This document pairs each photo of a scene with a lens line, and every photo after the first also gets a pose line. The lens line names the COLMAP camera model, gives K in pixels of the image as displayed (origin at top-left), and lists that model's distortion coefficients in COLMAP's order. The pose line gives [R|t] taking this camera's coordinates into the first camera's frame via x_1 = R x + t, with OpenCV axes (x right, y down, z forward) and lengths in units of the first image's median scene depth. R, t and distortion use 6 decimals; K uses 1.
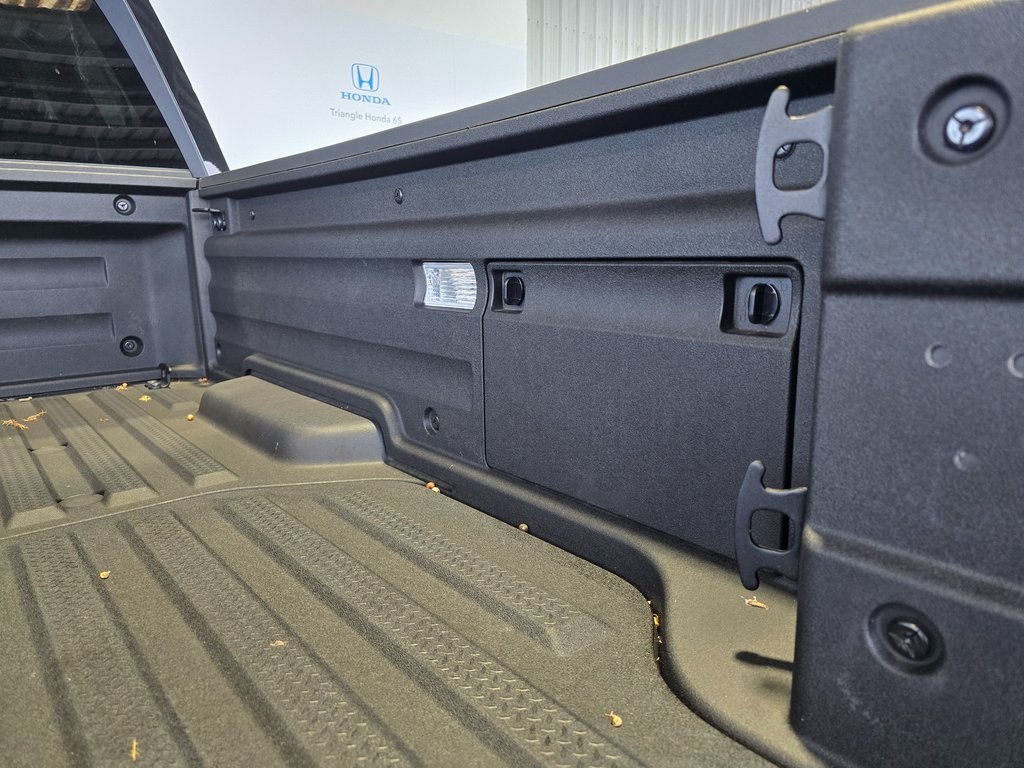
lens RADIAL K [[699.4, 0, 512.0], [0, 699.4, 384.0], [0, 0, 1]] dist [0.030805, -0.049890]
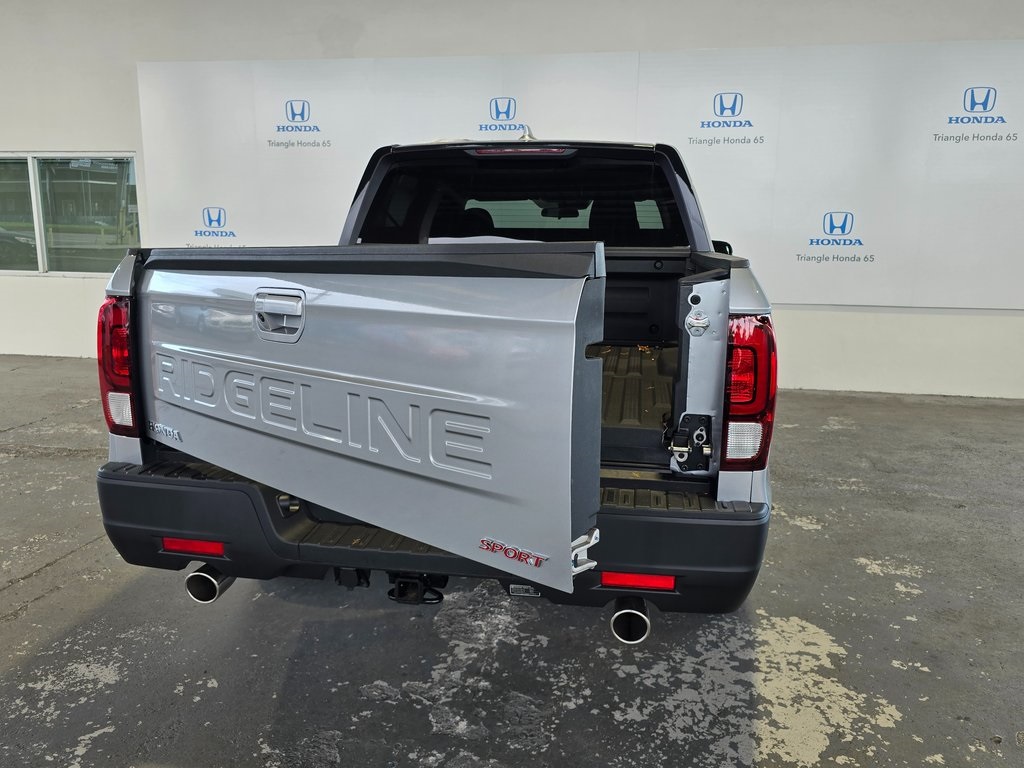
lens RADIAL K [[767.3, 0, 518.9], [0, 767.3, 386.7], [0, 0, 1]] dist [0.050552, -0.044525]
pose [[0.663862, 0.156222, -0.731356, 1.455688], [-0.160100, 0.984954, 0.065066, 0.050489], [0.730517, 0.073895, 0.678885, -1.373613]]
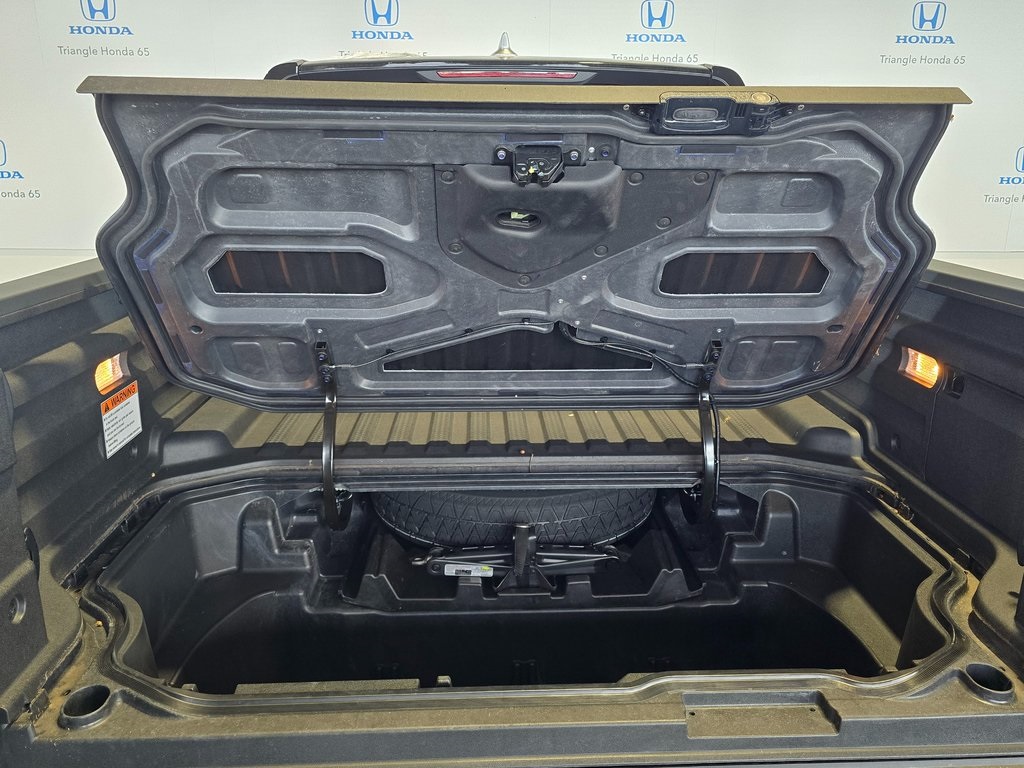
lens RADIAL K [[780.7, 0, 517.1], [0, 780.7, 382.5], [0, 0, 1]] dist [0.012507, 0.005674]
pose [[0.801402, 0.175160, -0.571903, 0.181610], [-0.125024, 0.984094, 0.126209, -0.189123], [0.584913, -0.029643, 0.810554, -0.922159]]
